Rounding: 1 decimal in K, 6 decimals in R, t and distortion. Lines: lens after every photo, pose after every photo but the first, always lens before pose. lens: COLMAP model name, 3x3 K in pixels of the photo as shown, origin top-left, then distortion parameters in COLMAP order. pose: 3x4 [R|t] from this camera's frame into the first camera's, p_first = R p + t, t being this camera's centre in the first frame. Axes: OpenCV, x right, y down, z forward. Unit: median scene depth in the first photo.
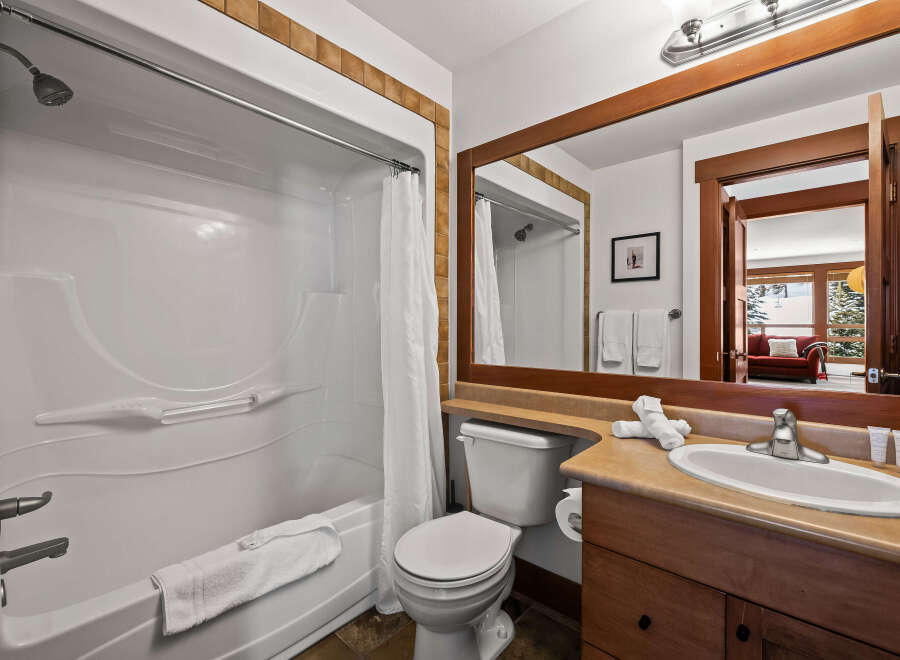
lens RADIAL K [[421.9, 0, 448.1], [0, 421.9, 320.7], [0, 0, 1]] dist [0.004452, -0.001226]
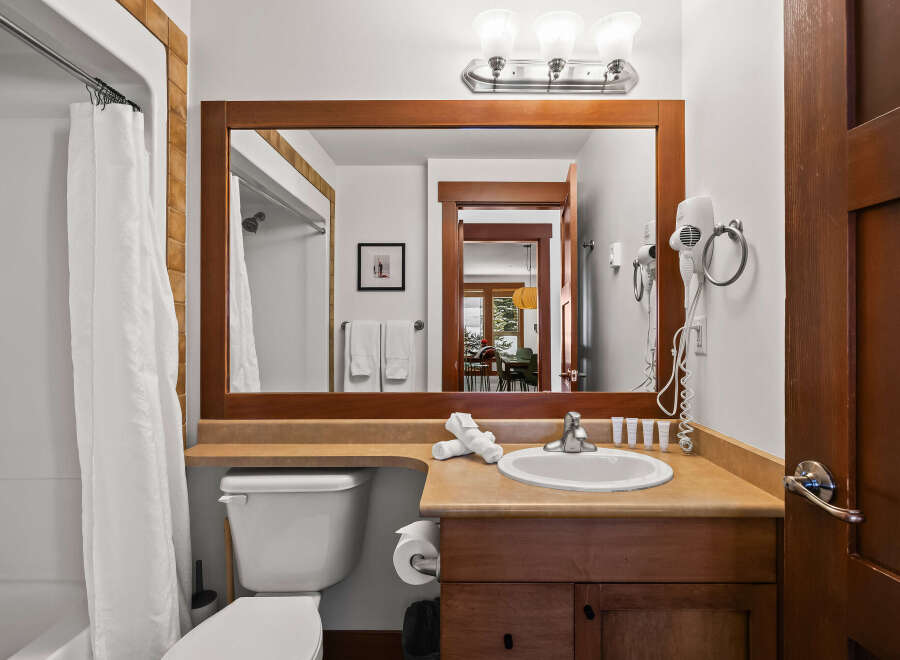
lens RADIAL K [[448.1, 0, 452.7], [0, 448.1, 333.4], [0, 0, 1]] dist [-0.005182, -0.003003]
pose [[0.742827, 0.006800, 0.669449, -0.192132], [-0.007049, 0.999972, -0.002335, -0.004726], [-0.669446, -0.002985, 0.742854, 0.174315]]
